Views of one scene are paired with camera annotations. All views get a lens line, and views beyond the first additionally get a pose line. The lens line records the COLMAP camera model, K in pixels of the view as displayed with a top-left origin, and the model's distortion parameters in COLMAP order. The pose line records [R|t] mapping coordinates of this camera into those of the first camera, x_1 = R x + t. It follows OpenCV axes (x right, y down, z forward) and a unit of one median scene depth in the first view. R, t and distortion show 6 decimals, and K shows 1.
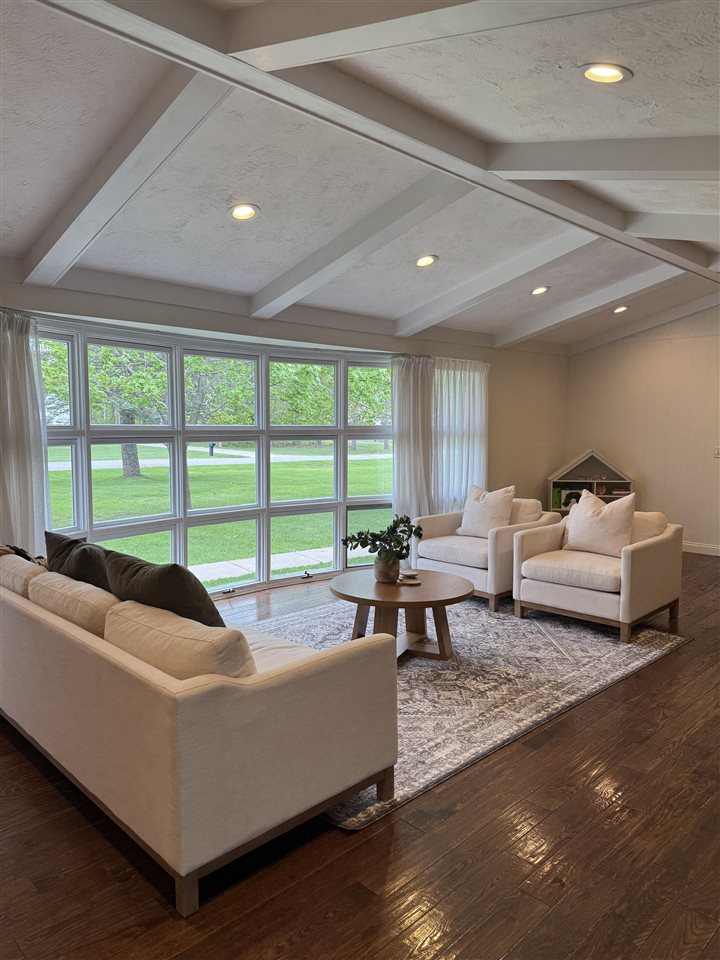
lens RADIAL K [[671.1, 0, 360.0], [0, 671.1, 480.0], [0, 0, 1]] dist [0.092709, -0.110958]
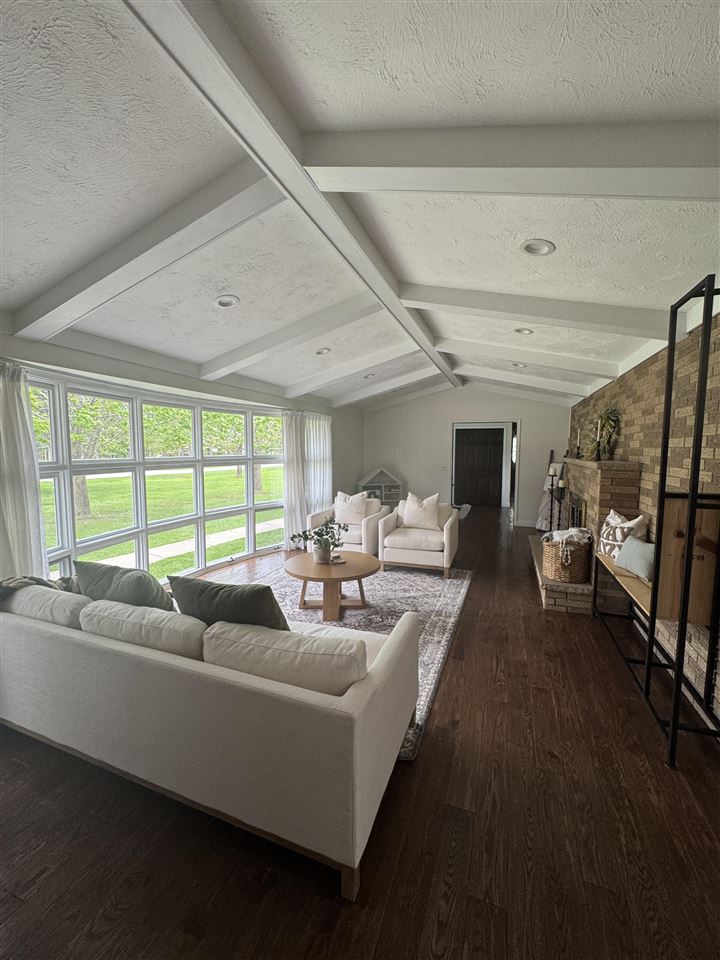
lens RADIAL K [[382.5, 0, 360.0], [0, 382.5, 480.0], [0, 0, 1]] dist [0.001668, -0.000102]
pose [[0.910749, -0.036186, 0.411372, -0.220176], [0.037301, 0.999290, 0.005322, -0.031914], [-0.411272, 0.010498, 0.911452, 0.181762]]
